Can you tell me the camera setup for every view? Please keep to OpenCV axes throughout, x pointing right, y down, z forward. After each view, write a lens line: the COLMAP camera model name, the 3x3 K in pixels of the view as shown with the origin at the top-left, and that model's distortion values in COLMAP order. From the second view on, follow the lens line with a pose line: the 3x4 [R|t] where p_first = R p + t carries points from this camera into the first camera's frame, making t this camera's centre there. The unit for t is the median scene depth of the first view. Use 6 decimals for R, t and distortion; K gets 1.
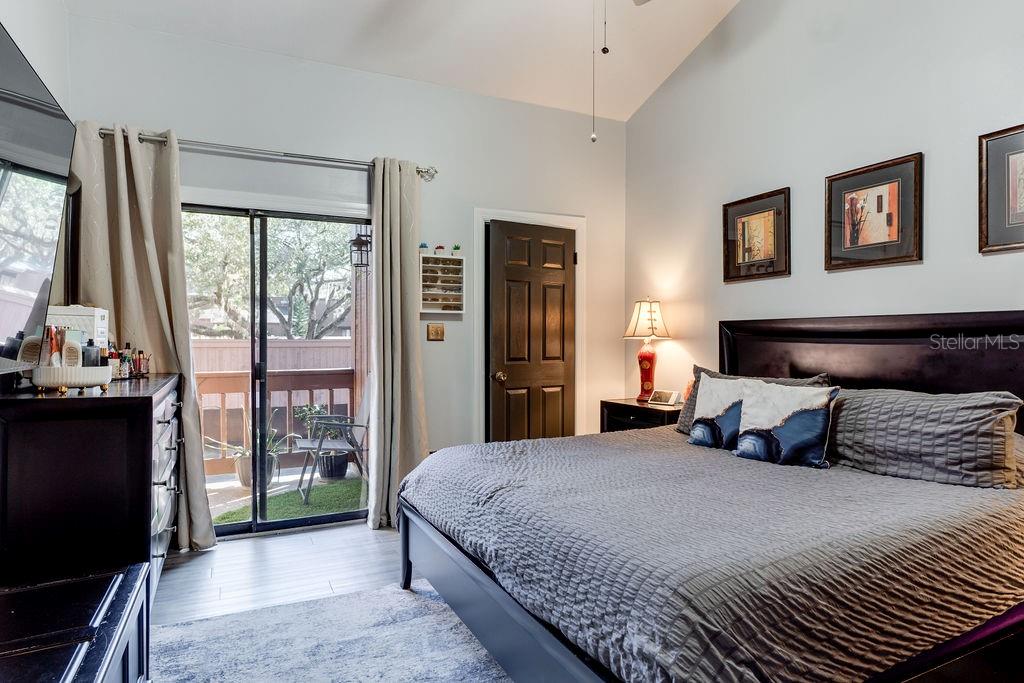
lens RADIAL K [[601.4, 0, 532.1], [0, 601.4, 343.7], [0, 0, 1]] dist [-0.002335, -0.001801]
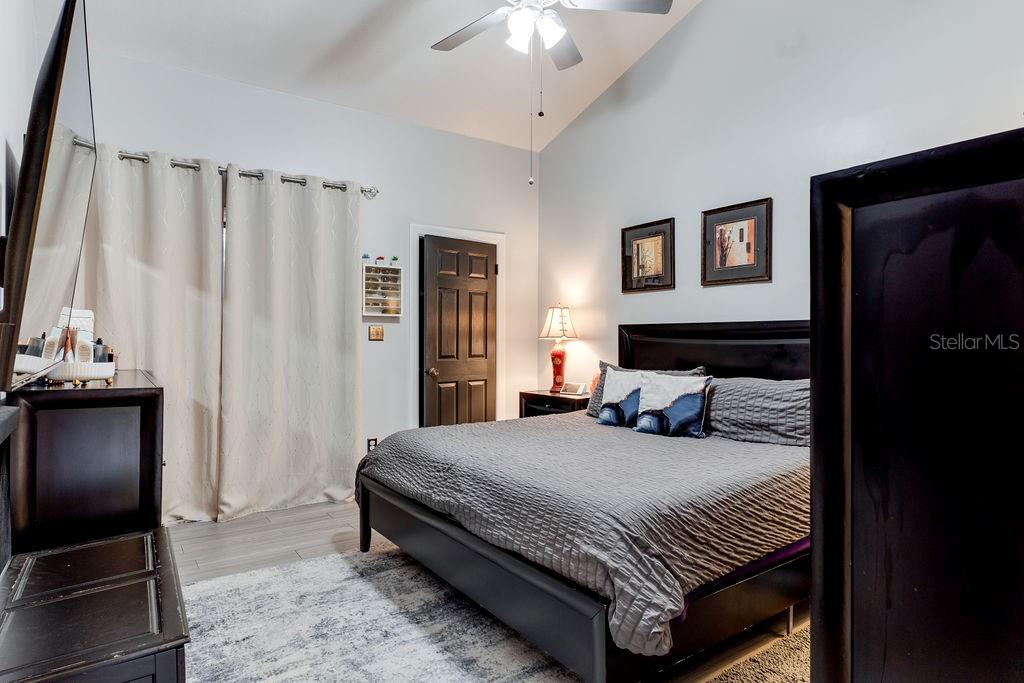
lens RADIAL K [[590.7, 0, 512.0], [0, 590.7, 341.5], [0, 0, 1]] dist [-0.001636, -0.000642]
pose [[0.988817, 0.001916, 0.149124, -0.096068], [-0.001360, 0.999992, -0.003833, 0.001049], [-0.149130, 0.003588, 0.988811, -0.177461]]
